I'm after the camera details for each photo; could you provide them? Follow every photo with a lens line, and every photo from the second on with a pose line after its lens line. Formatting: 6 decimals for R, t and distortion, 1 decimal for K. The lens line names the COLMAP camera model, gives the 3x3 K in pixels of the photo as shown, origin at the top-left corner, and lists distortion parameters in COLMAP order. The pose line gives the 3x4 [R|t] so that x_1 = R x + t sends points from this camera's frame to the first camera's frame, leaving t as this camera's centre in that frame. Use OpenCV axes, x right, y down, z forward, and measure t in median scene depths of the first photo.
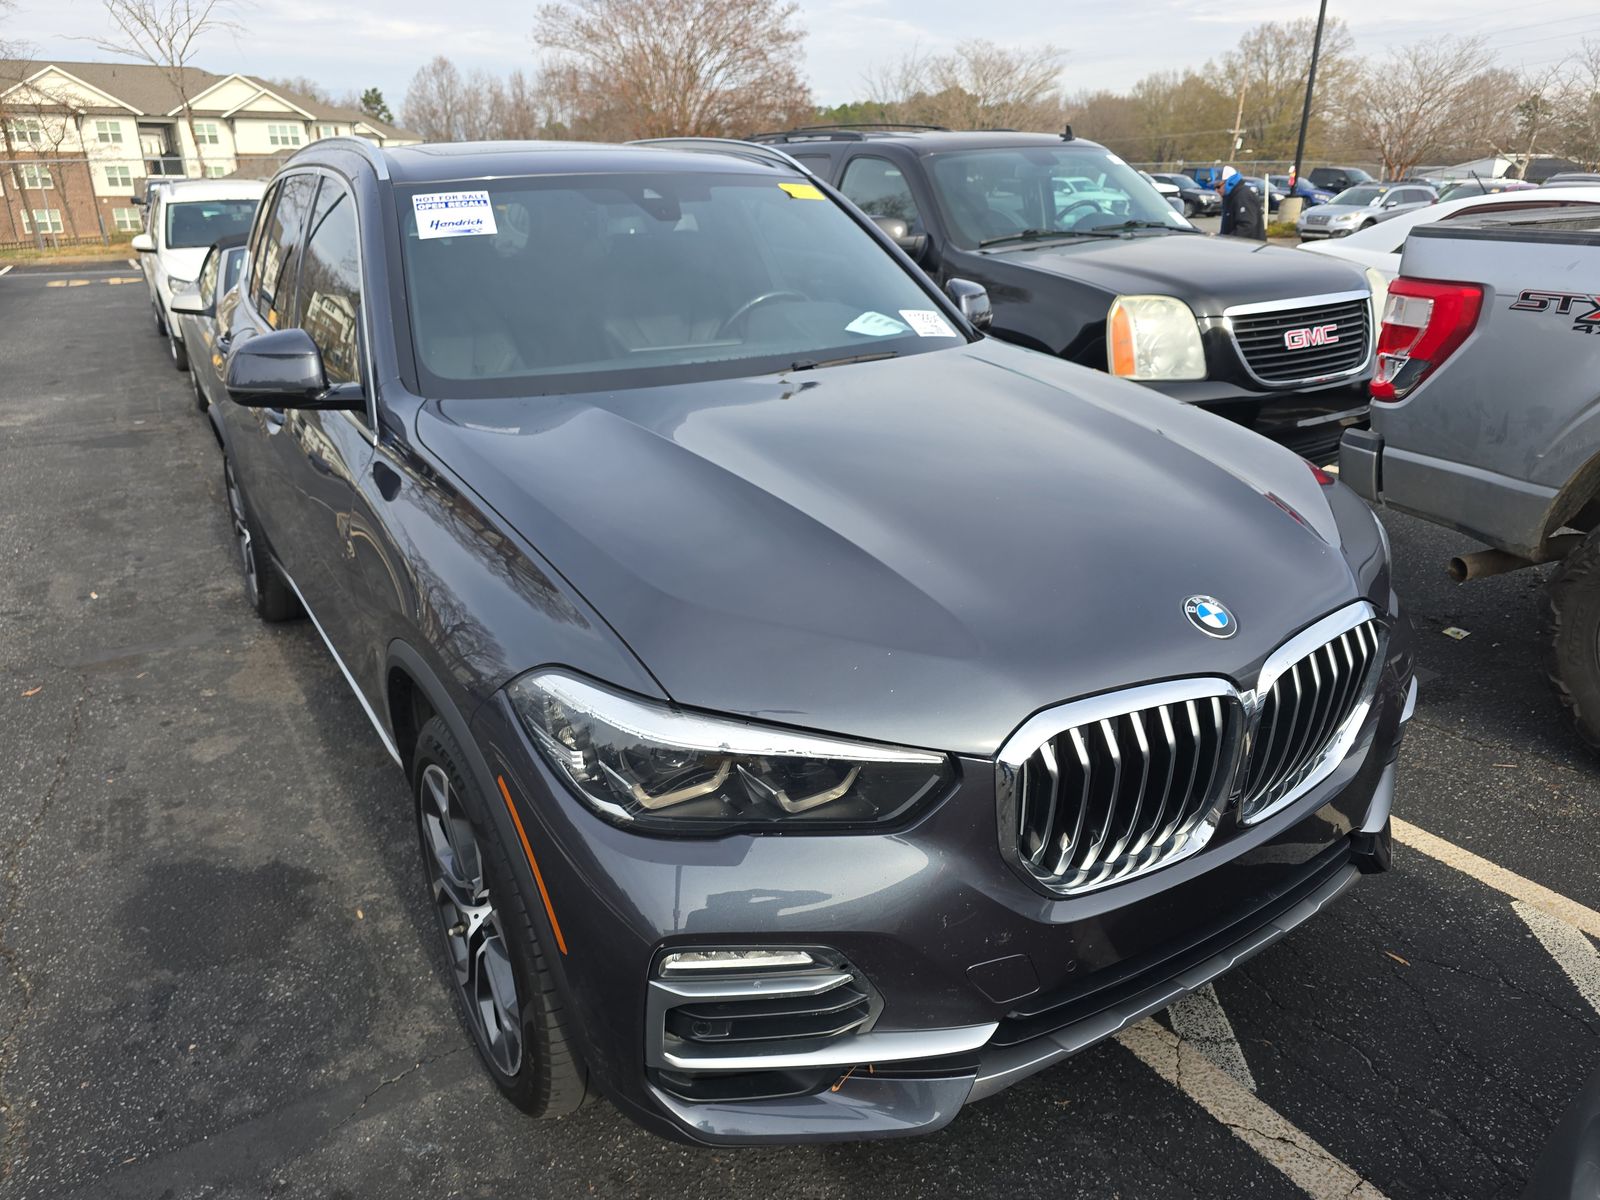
lens RADIAL K [[1064.5, 0, 800.7], [0, 1064.5, 604.0], [0, 0, 1]] dist [0.052550, -0.050057]
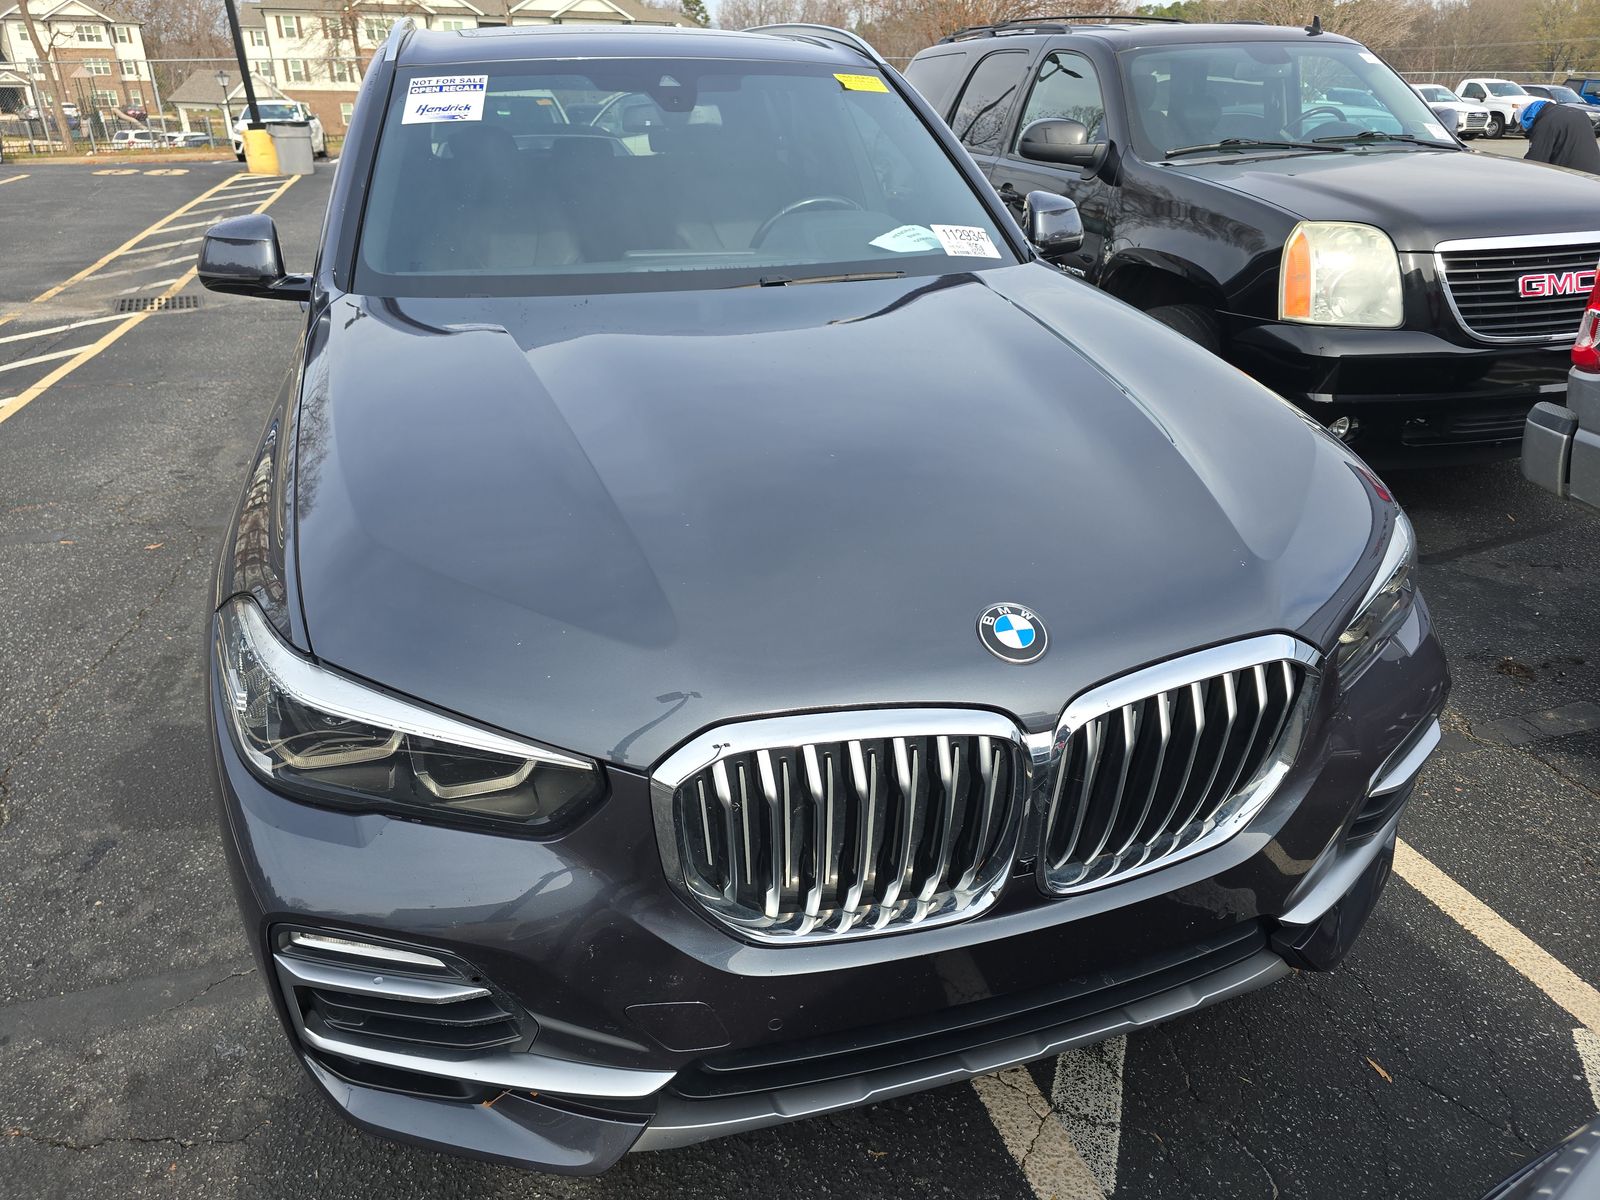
lens RADIAL K [[1063.8, 0, 800.0], [0, 1063.8, 600.0], [0, 0, 1]] dist [0.035575, -0.027006]
pose [[0.967104, 0.122762, -0.222799, 0.223673], [-0.106340, 0.990749, 0.084311, -0.034021], [0.231088, -0.057845, 0.971212, 0.114811]]
